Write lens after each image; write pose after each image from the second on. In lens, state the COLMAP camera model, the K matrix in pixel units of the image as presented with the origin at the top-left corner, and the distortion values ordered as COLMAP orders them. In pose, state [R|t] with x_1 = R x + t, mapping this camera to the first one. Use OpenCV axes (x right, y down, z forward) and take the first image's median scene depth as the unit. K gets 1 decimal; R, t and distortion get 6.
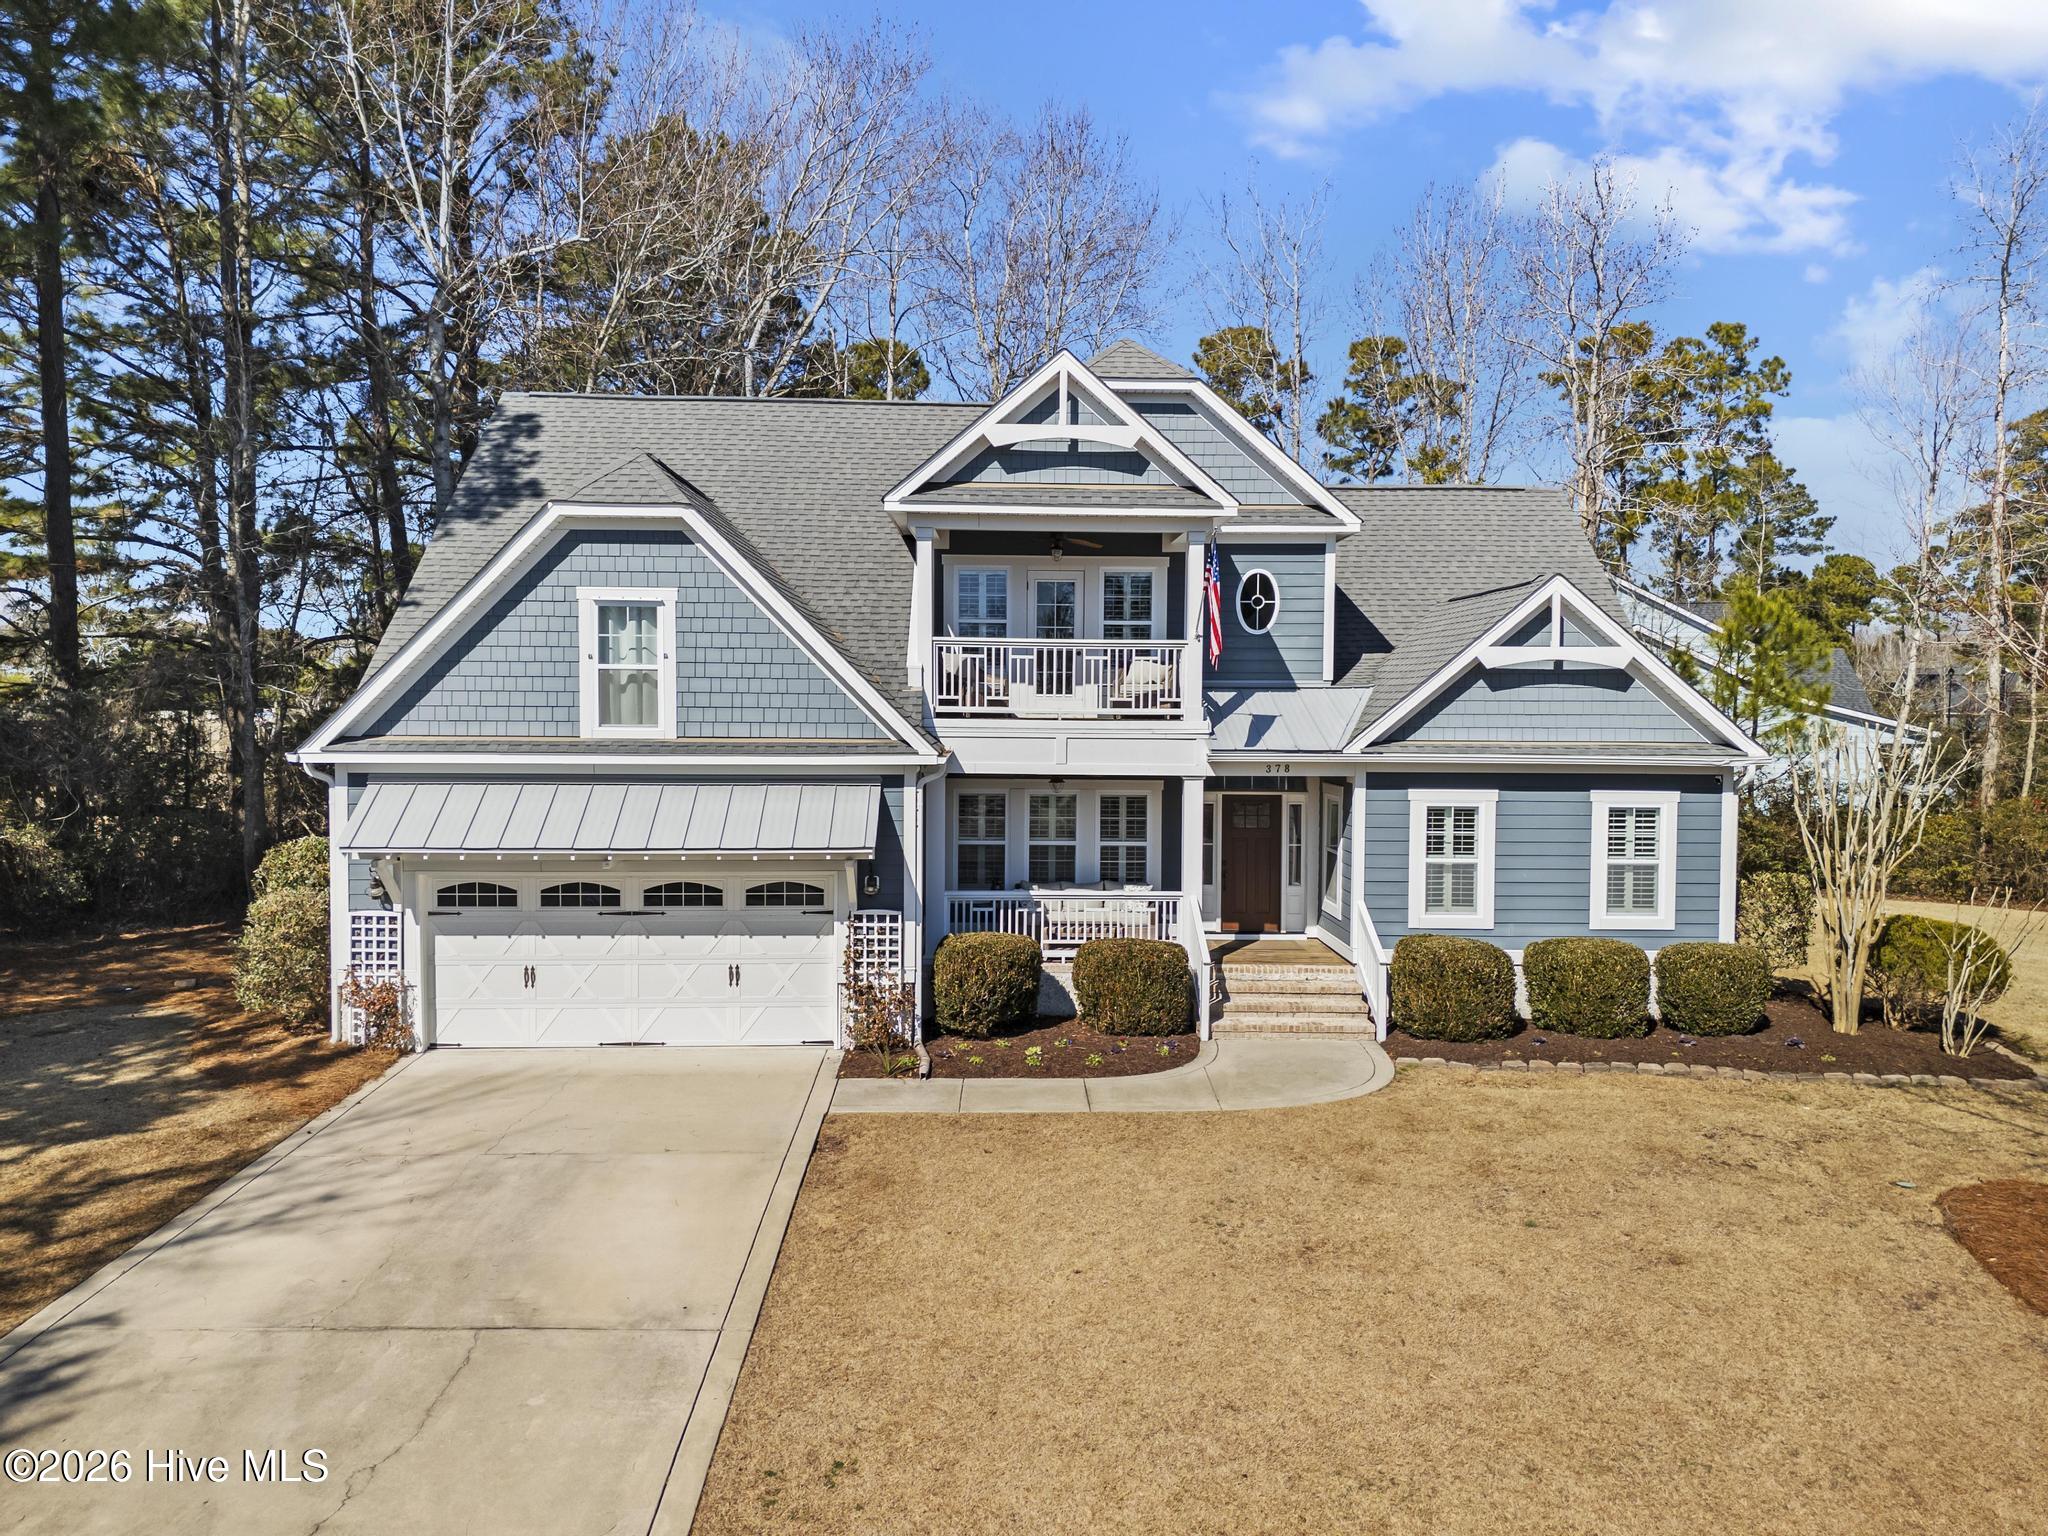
lens RADIAL K [[1457.6, 0, 1030.7], [0, 1457.6, 767.5], [0, 0, 1]] dist [0.073641, -0.003883]
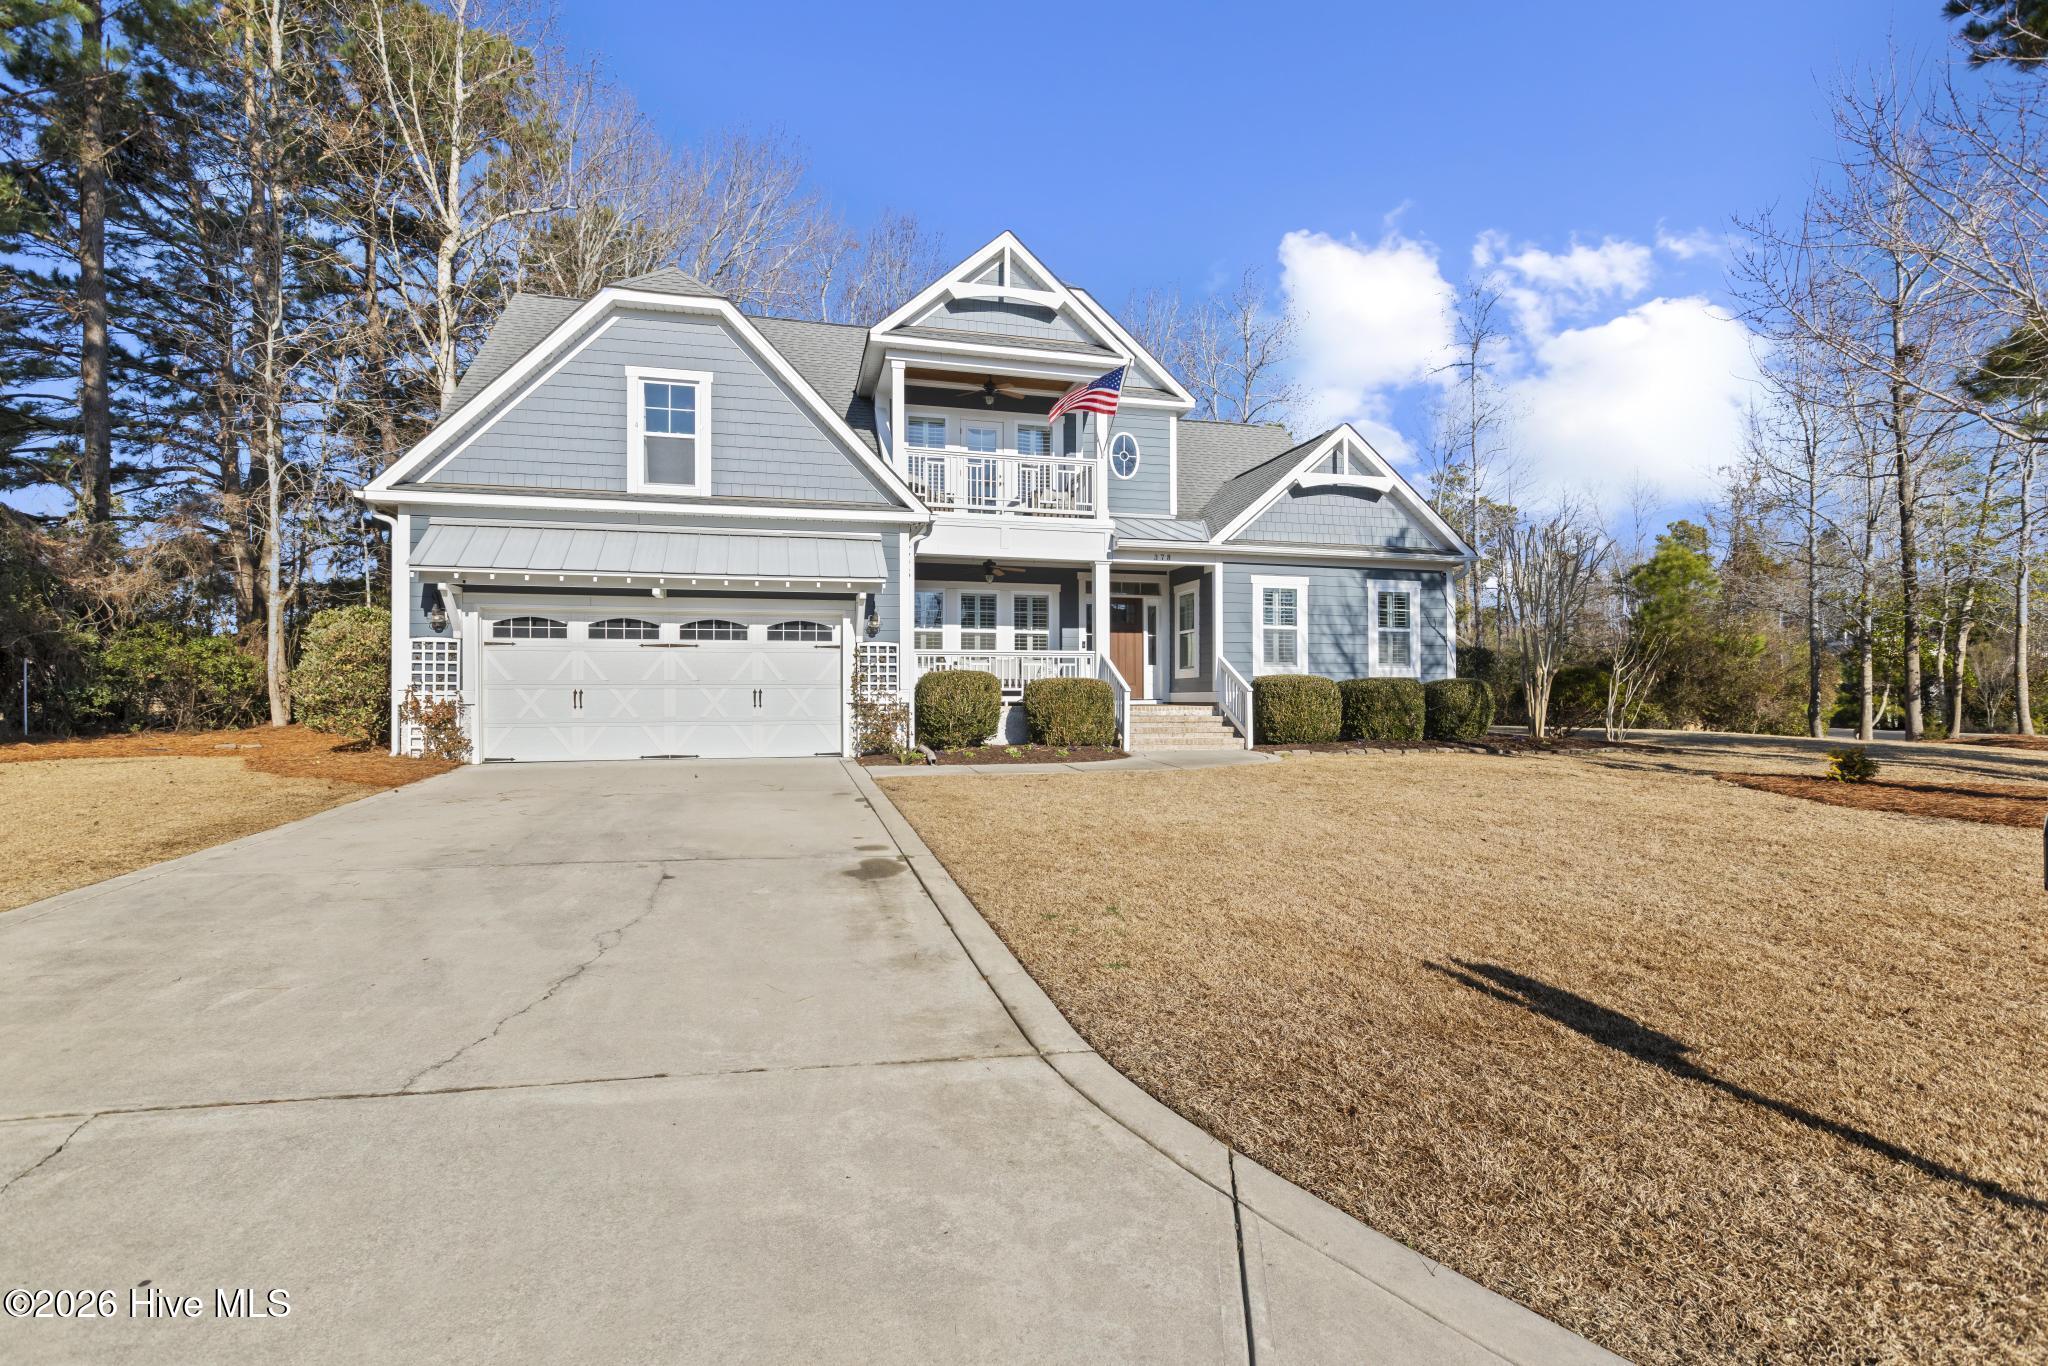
lens RADIAL K [[946.2, 0, 1008.5], [0, 946.2, 683.1], [0, 0, 1]] dist [-0.001887, 0.000270]
pose [[0.978491, -0.004678, 0.206235, -0.160449], [0.016911, 0.998197, -0.057592, 0.176934], [-0.205594, 0.059841, 0.976806, 0.201650]]
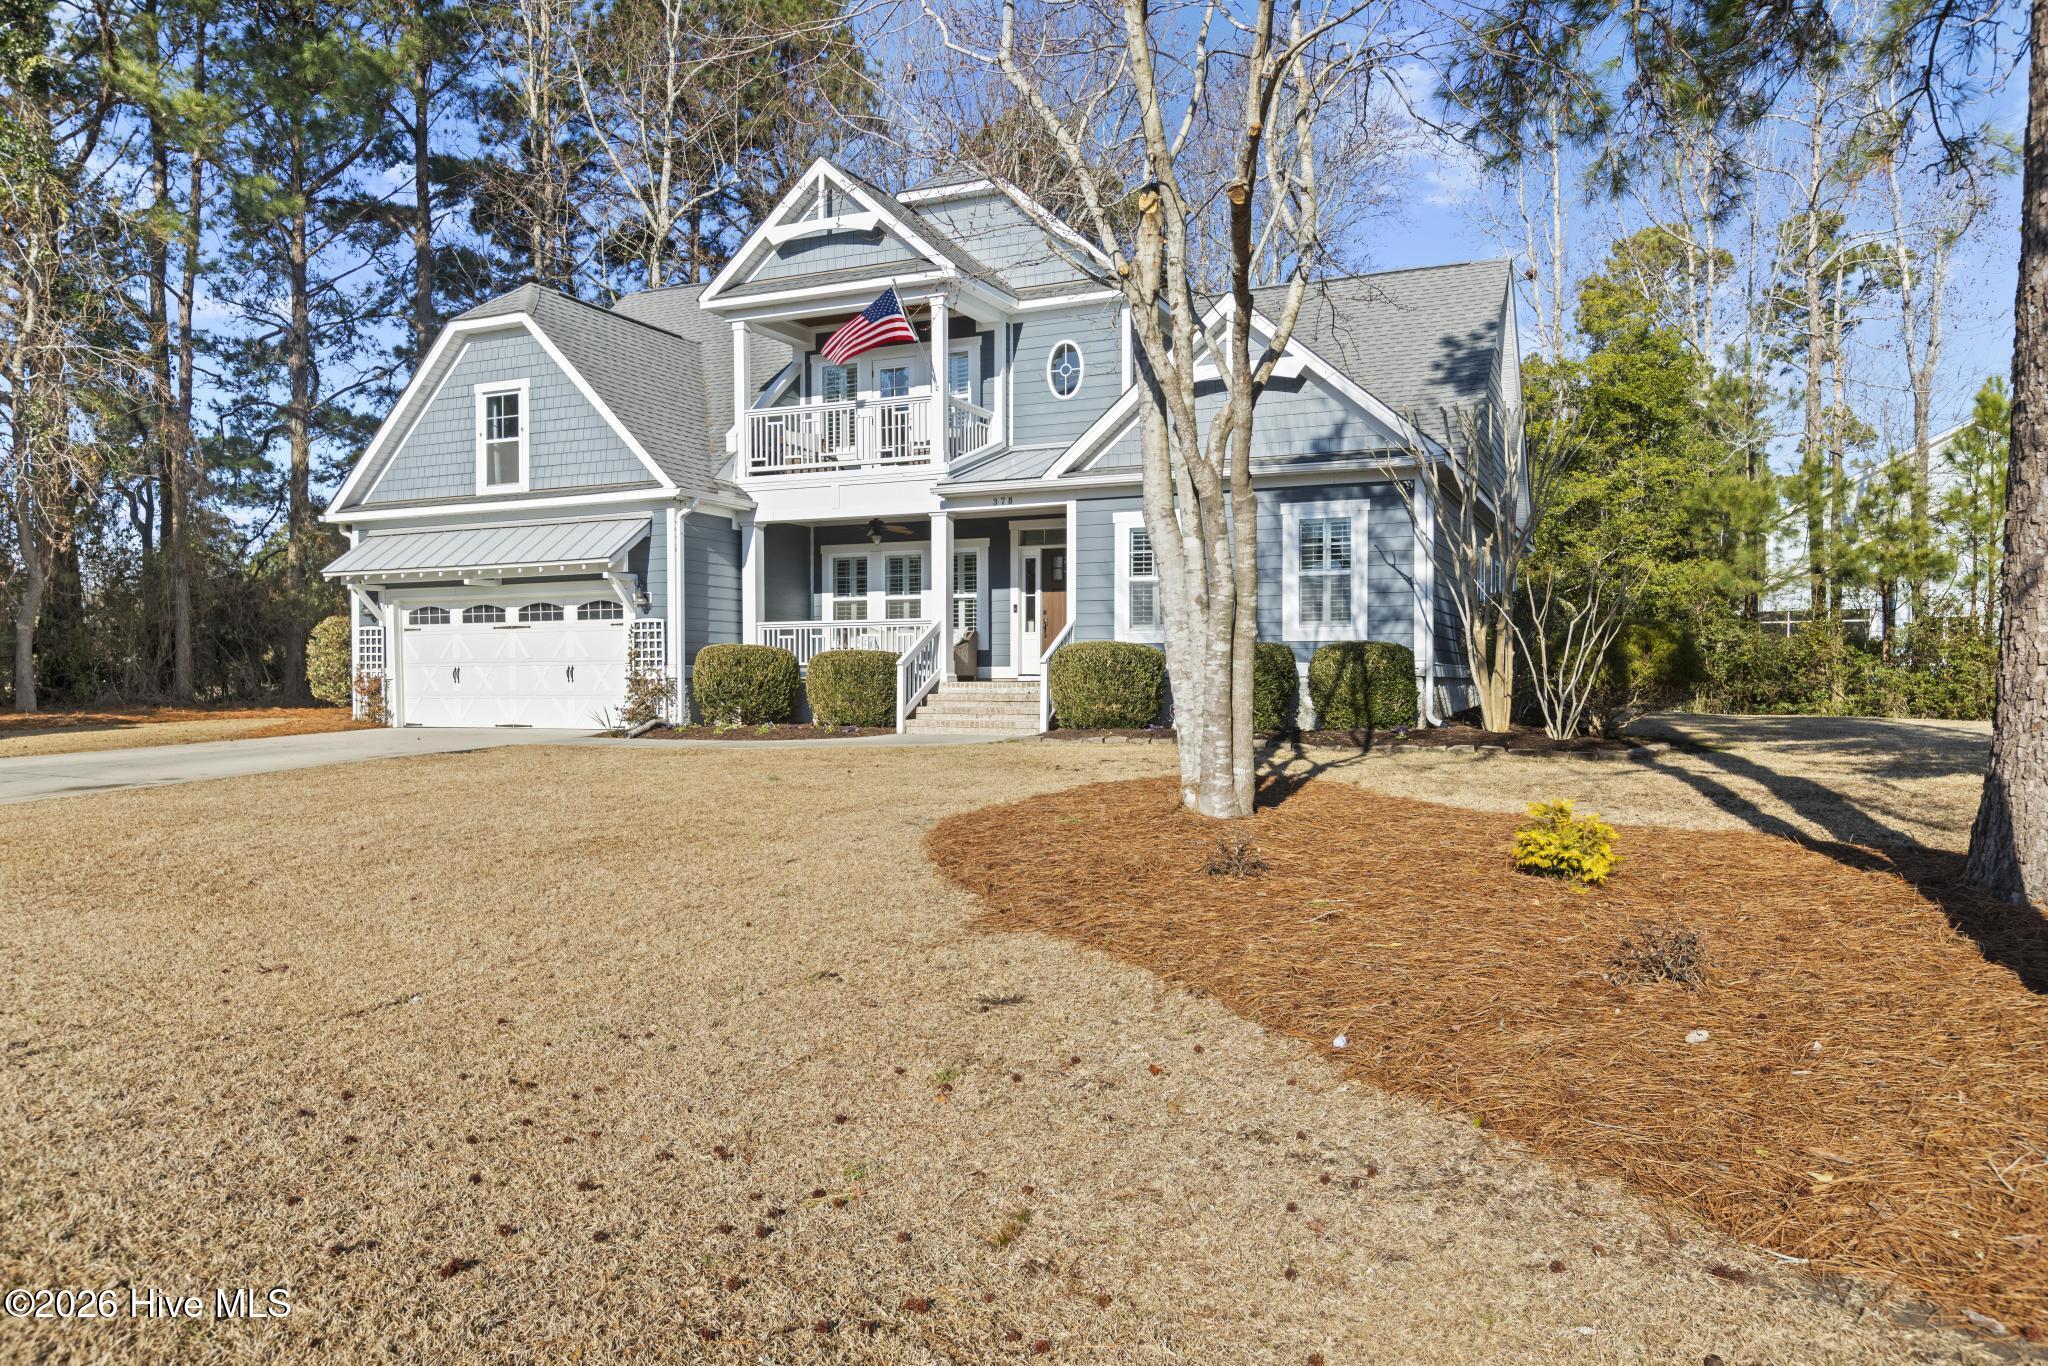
lens RADIAL K [[1294.9, 0, 1022.1], [0, 1294.9, 685.5], [0, 0, 1]] dist [0.010106, 0.000711]
pose [[0.902415, -0.008509, -0.430783, 0.648362], [-0.008662, 0.999245, -0.037883, 0.191532], [0.430780, 0.037918, 0.901660, 0.140958]]
